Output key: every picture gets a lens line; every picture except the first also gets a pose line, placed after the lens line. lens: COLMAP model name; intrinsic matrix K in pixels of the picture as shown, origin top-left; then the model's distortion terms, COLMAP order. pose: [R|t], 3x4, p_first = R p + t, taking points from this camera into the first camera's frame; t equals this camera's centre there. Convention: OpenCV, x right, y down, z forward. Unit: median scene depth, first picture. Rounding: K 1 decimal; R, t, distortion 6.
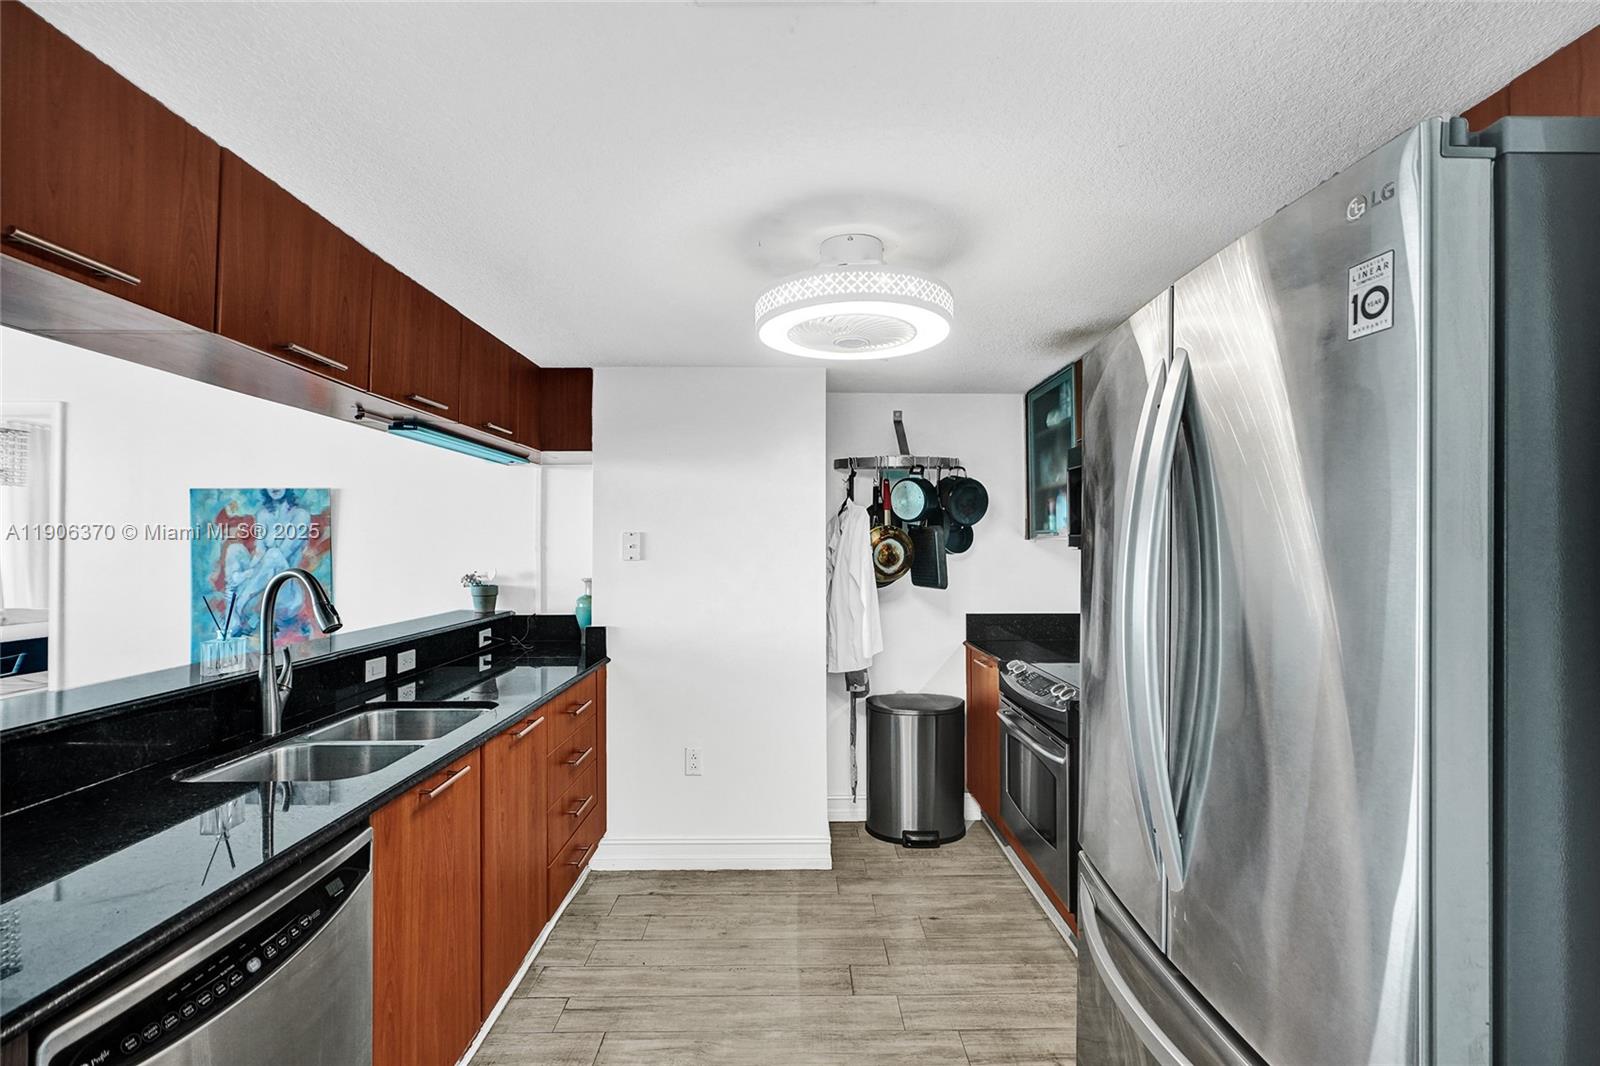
lens RADIAL K [[744.3, 0, 807.1], [0, 744.3, 536.5], [0, 0, 1]] dist [-0.005873, 0.002057]
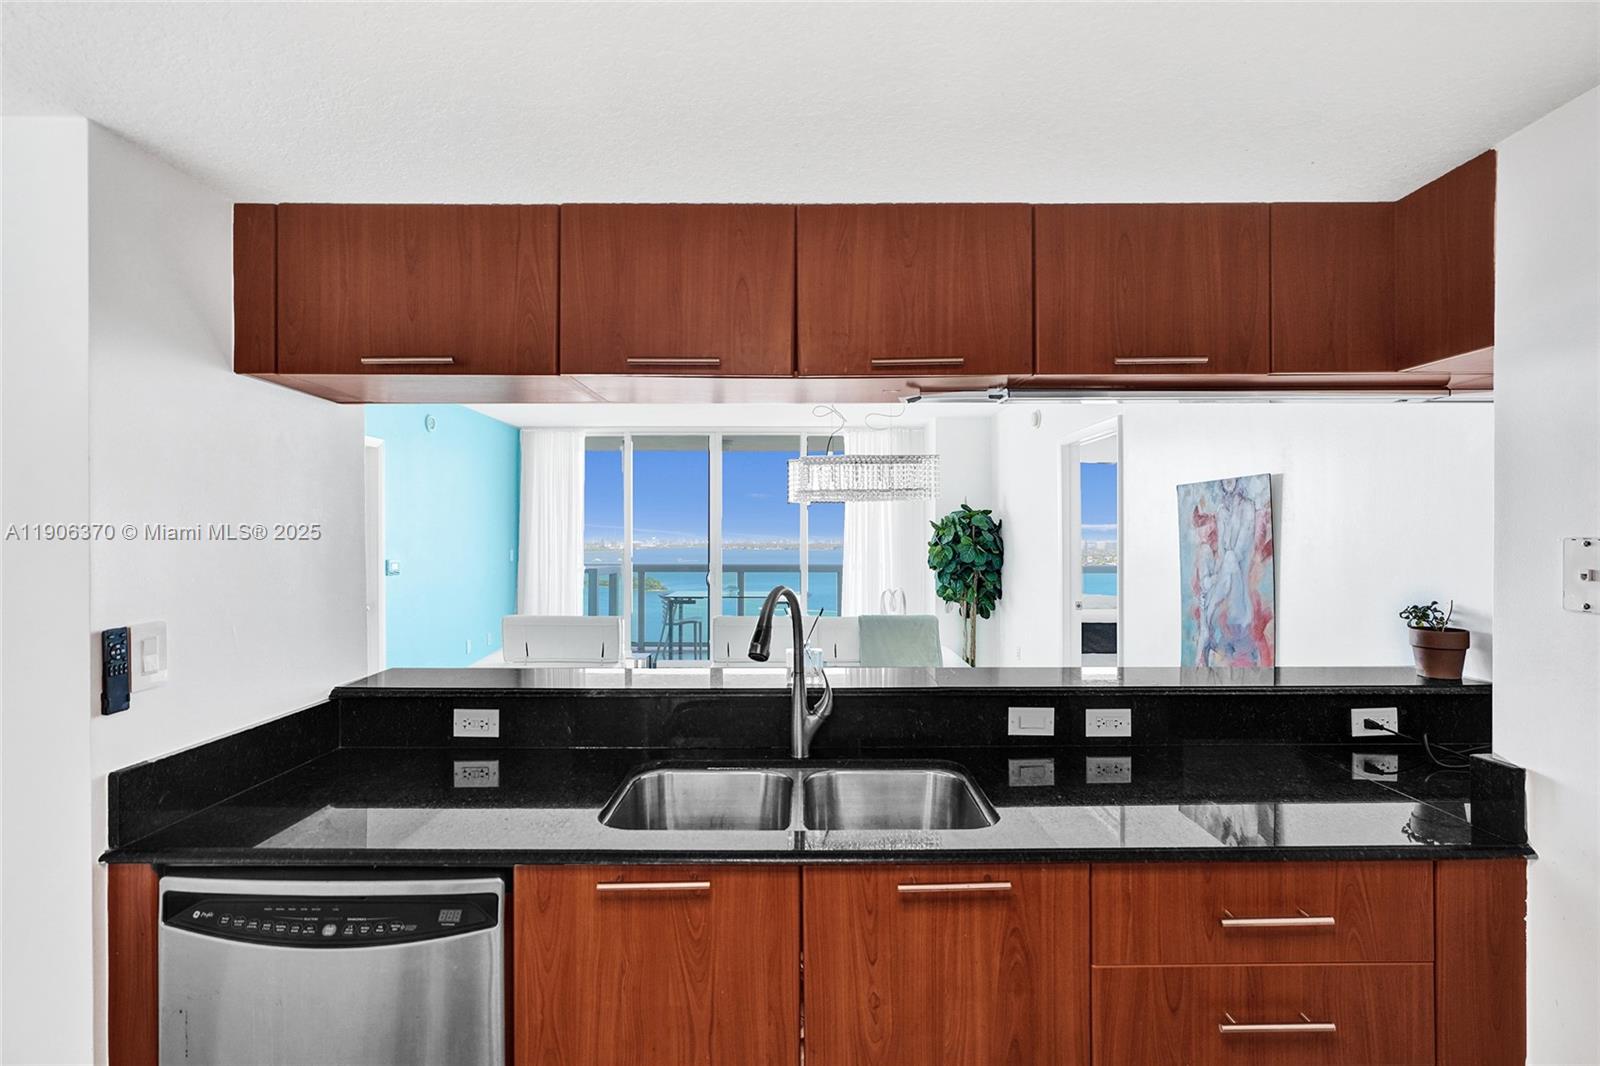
lens RADIAL K [[744.3, 0, 794.9], [0, 744.3, 531.0], [0, 0, 1]] dist [-0.005873, 0.002057]
pose [[-0.021522, -0.001216, -0.999768, 0.122829], [0.013601, 0.999906, -0.001509, -0.011895], [0.999676, -0.013630, -0.021503, 0.532910]]
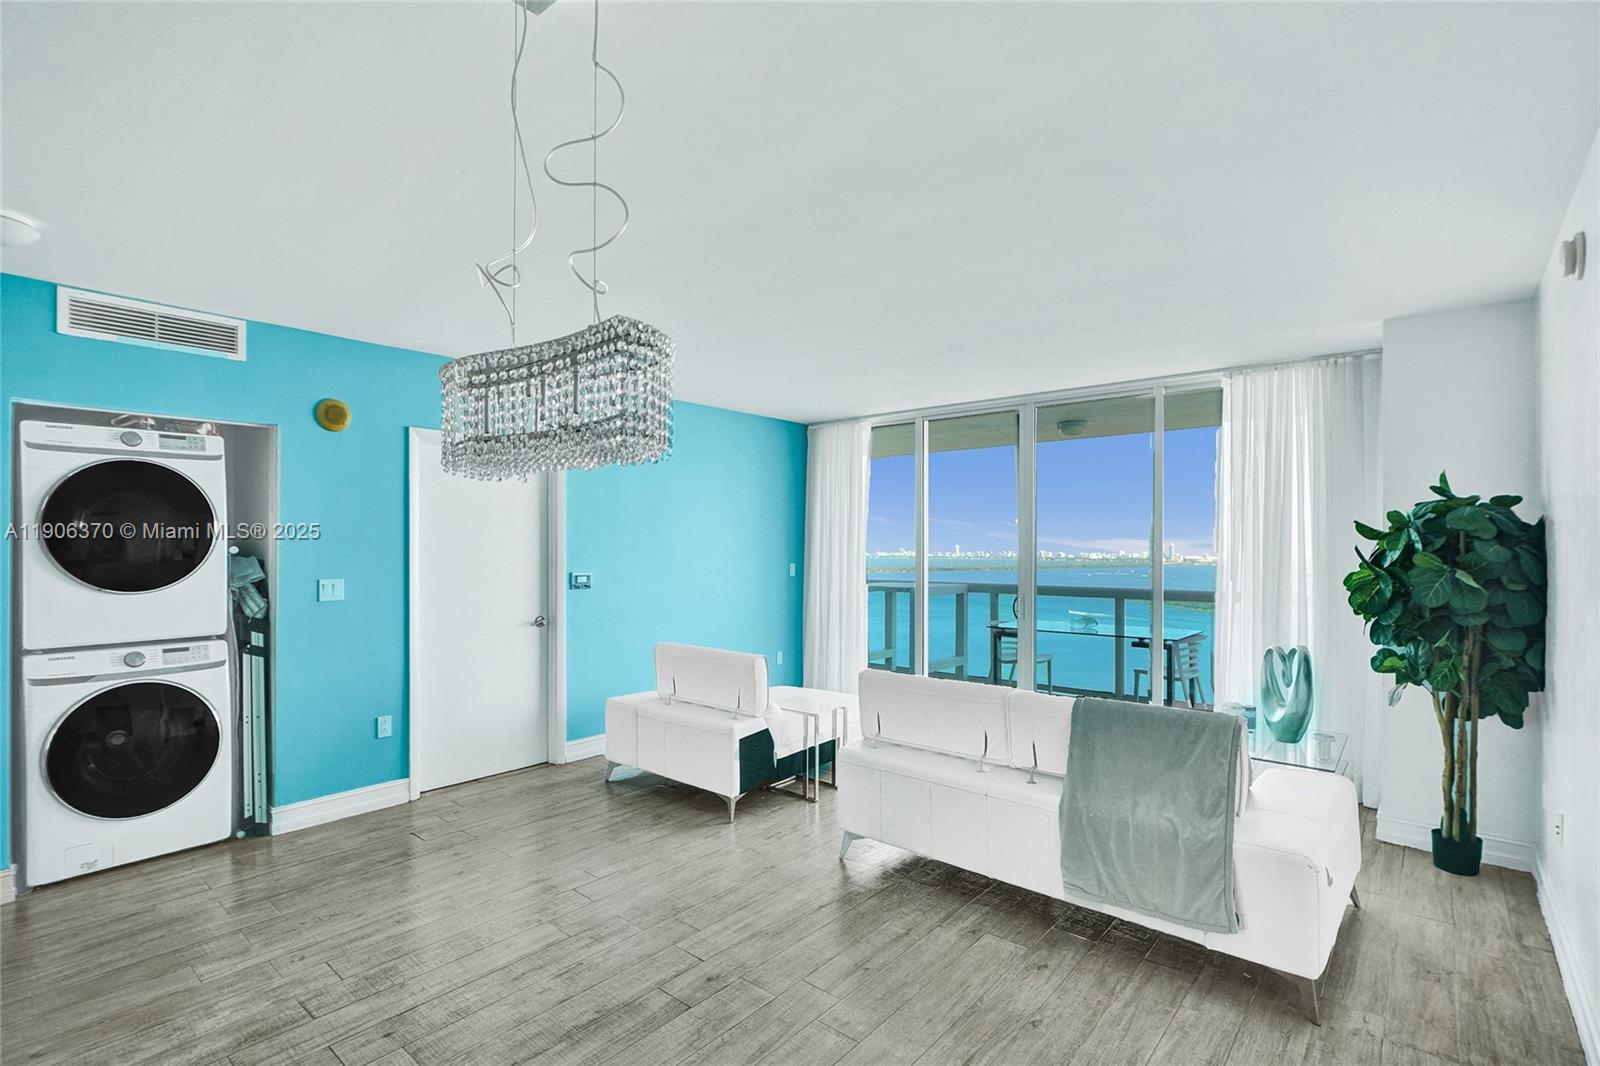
lens RADIAL K [[744.3, 0, 731.0], [0, 744.3, 556.2], [0, 0, 1]] dist [-0.005873, 0.002057]
pose [[-0.679268, 0.011102, -0.733806, -0.482906], [0.009303, 0.999935, 0.006516, -0.004437], [0.733831, -0.002400, -0.679328, 0.877340]]
